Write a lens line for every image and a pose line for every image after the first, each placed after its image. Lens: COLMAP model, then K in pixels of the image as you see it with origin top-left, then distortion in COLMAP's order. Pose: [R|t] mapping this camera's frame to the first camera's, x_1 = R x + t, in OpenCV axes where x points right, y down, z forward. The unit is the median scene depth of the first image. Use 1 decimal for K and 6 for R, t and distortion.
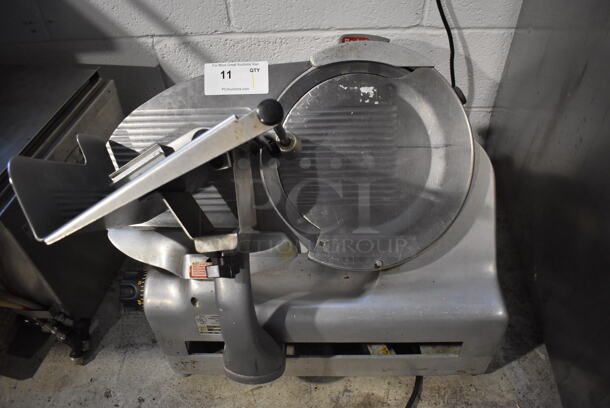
lens RADIAL K [[466.8, 0, 306.7], [0, 466.8, 202.3], [0, 0, 1]] dist [-0.098372, 0.010515]
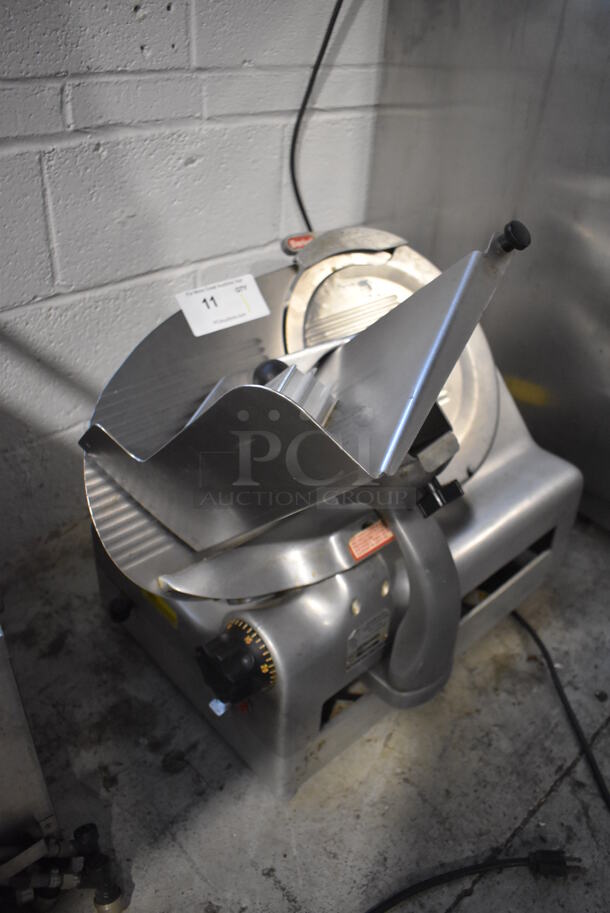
lens RADIAL K [[698.7, 0, 304.8], [0, 698.7, 460.9], [0, 0, 1]] dist [-0.098372, 0.010515]
pose [[0.724932, -0.333423, 0.602745, -0.651909], [0.445590, 0.894288, -0.041221, 0.032508], [-0.525284, 0.298460, 0.796868, 0.150521]]
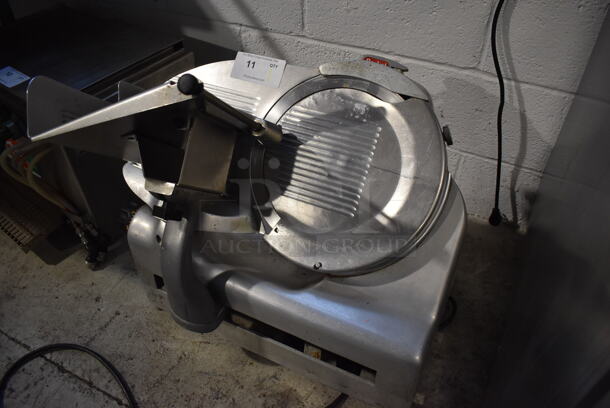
lens RADIAL K [[466.8, 0, 308.5], [0, 466.8, 202.7], [0, 0, 1]] dist [-0.098372, 0.010515]
pose [[0.908097, 0.306450, -0.285391, 0.329650], [-0.317620, 0.948188, 0.007508, -0.003403], [0.272906, 0.083828, 0.958382, -0.028516]]
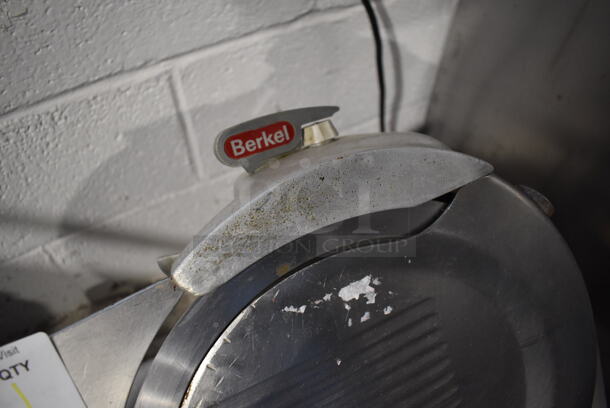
lens RADIAL K [[466.8, 0, 304.5], [0, 466.8, 205.1], [0, 0, 1]] dist [-0.098372, 0.010515]
pose [[0.889406, -0.353240, 0.290135, 0.009590], [0.307665, 0.932009, 0.191578, -0.323984], [-0.338081, -0.081126, 0.937614, 0.566442]]
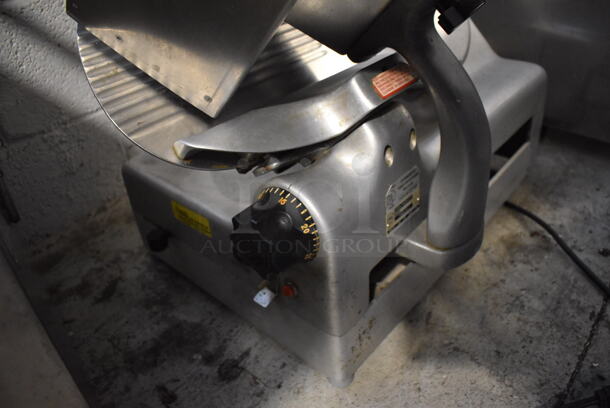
lens RADIAL K [[466.8, 0, 304.2], [0, 466.8, 203.9], [0, 0, 1]] dist [-0.098372, 0.010515]
pose [[0.652632, -0.442664, 0.614915, -0.578893], [0.586327, 0.809094, -0.039841, 0.181009], [-0.479888, 0.386543, 0.787586, 0.467047]]
